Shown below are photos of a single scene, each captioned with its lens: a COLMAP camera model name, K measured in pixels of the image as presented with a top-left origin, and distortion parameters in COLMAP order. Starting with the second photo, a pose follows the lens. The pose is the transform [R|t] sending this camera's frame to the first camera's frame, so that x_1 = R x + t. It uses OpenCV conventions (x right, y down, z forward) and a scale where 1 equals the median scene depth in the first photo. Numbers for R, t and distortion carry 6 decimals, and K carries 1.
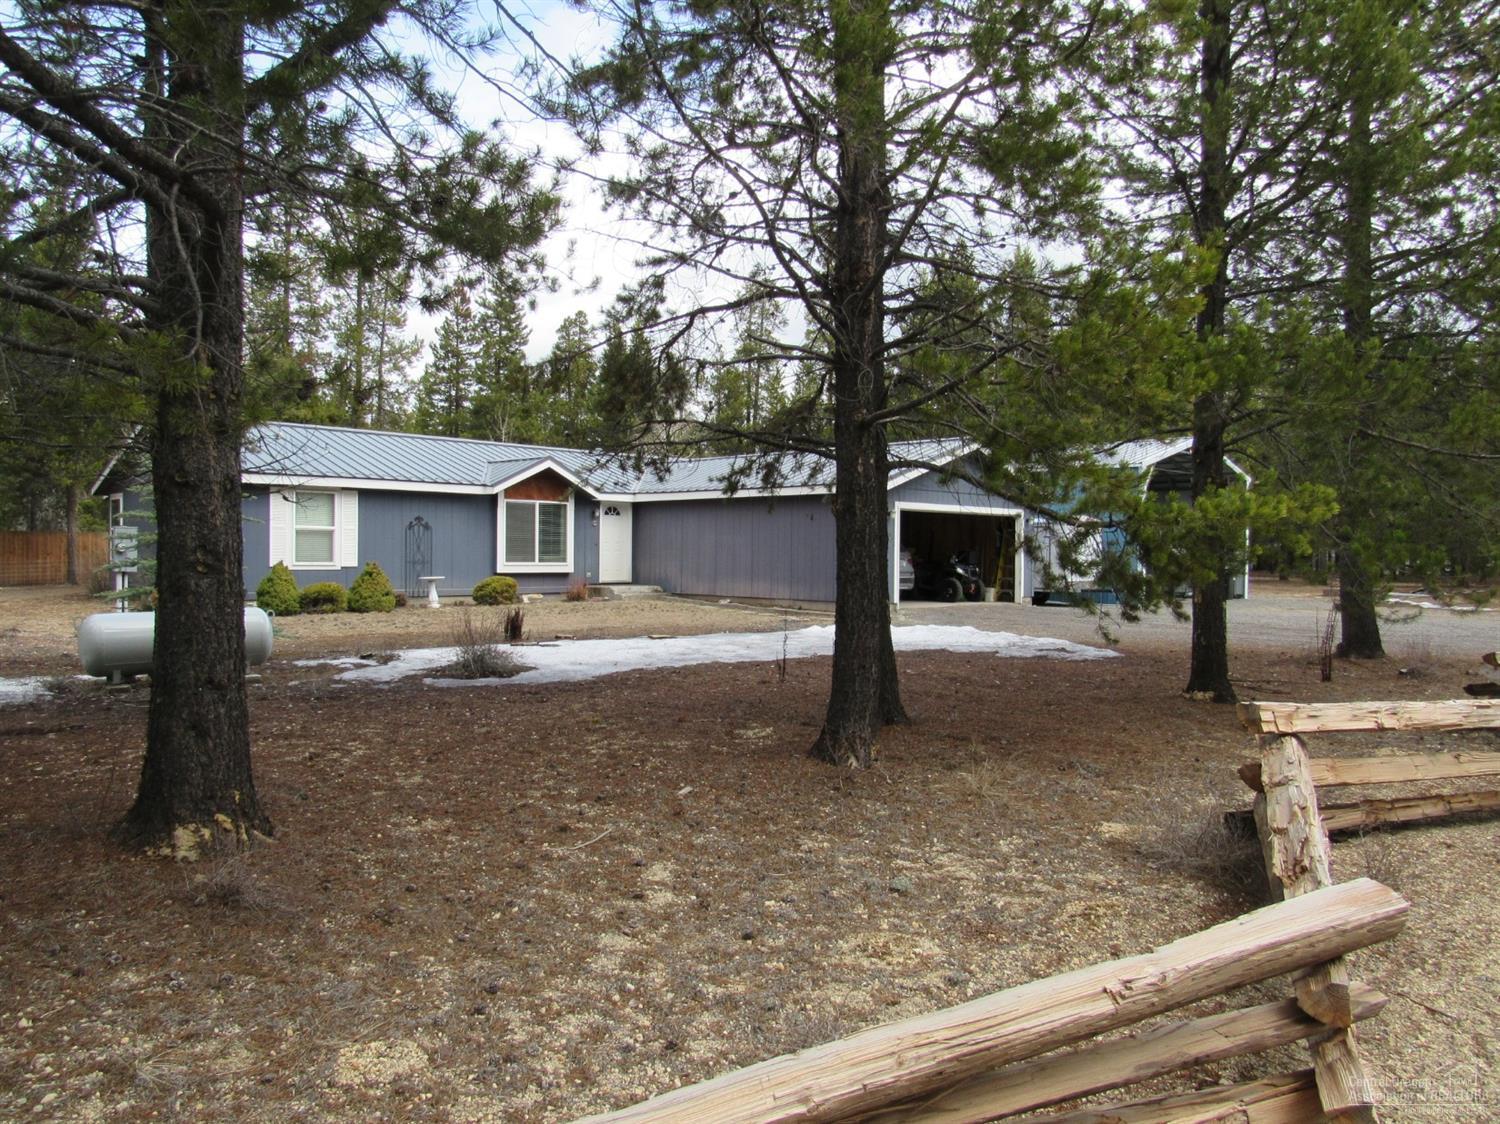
lens RADIAL K [[1077.9, 0, 749.2], [0, 1077.9, 562.4], [0, 0, 1]] dist [-0.019392, -0.004387]
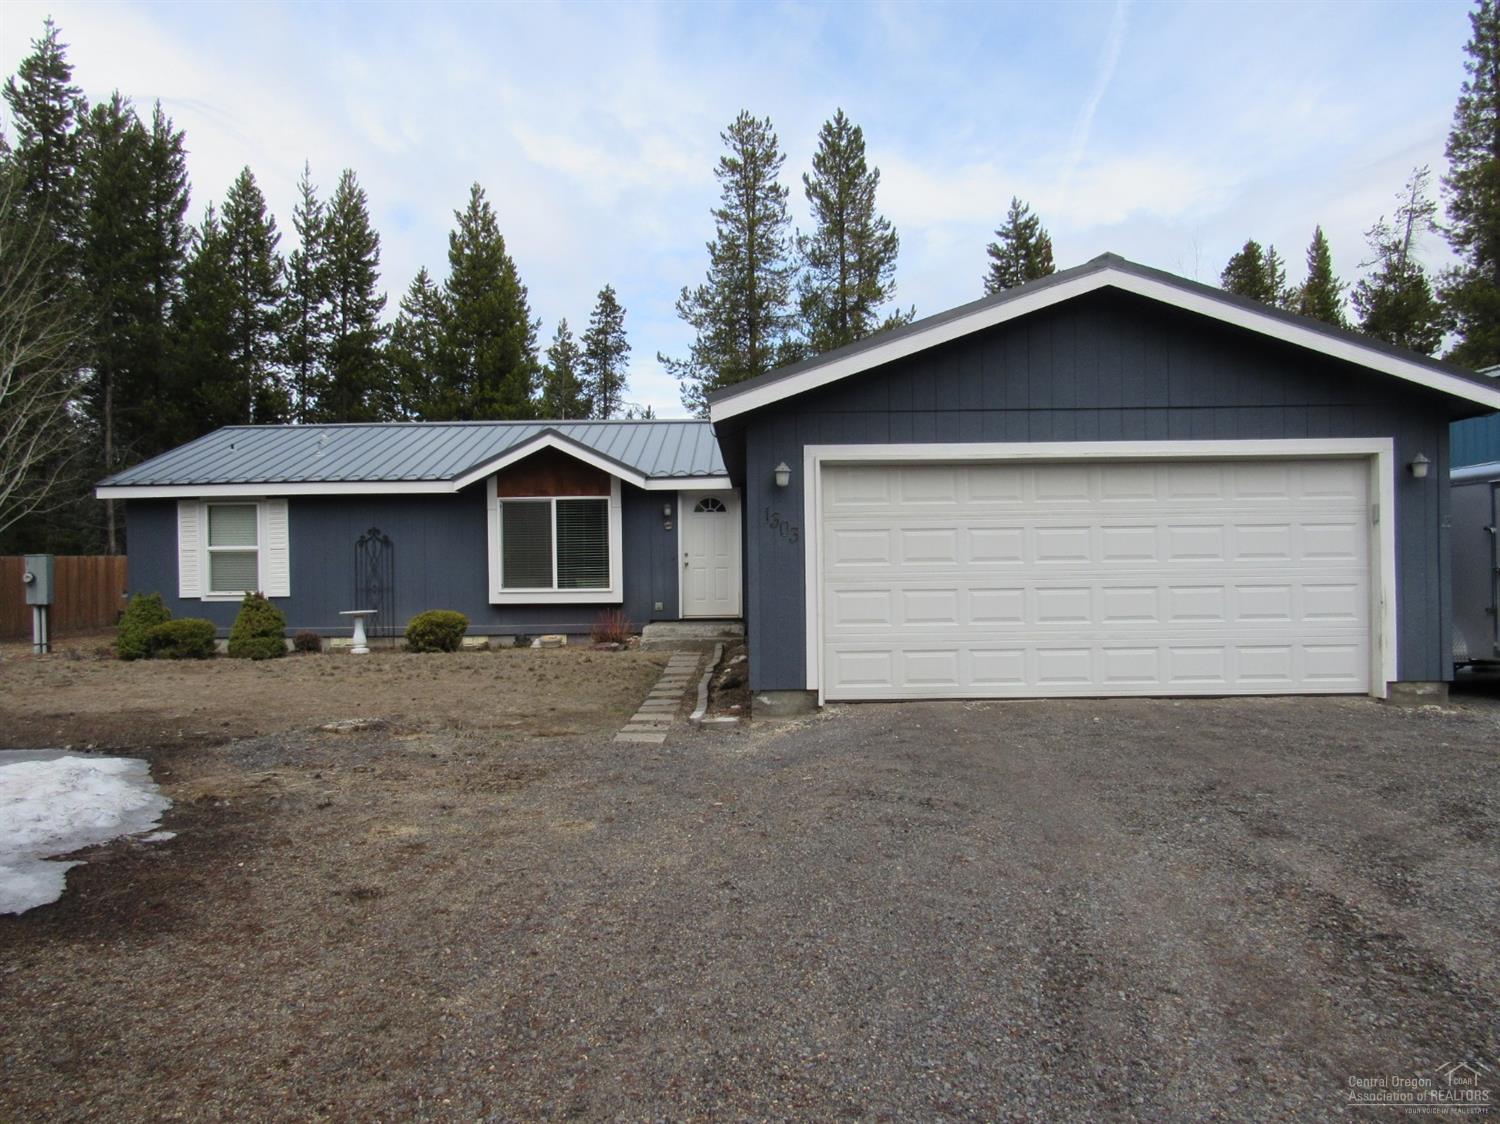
lens RADIAL K [[1077.9, 0, 750.5], [0, 1077.9, 565.9], [0, 0, 1]] dist [-0.019392, -0.004387]
pose [[0.698033, -0.015610, -0.715896, 0.383119], [0.013062, 0.999874, -0.009065, -0.006253], [0.715947, -0.003023, 0.698148, 0.629746]]
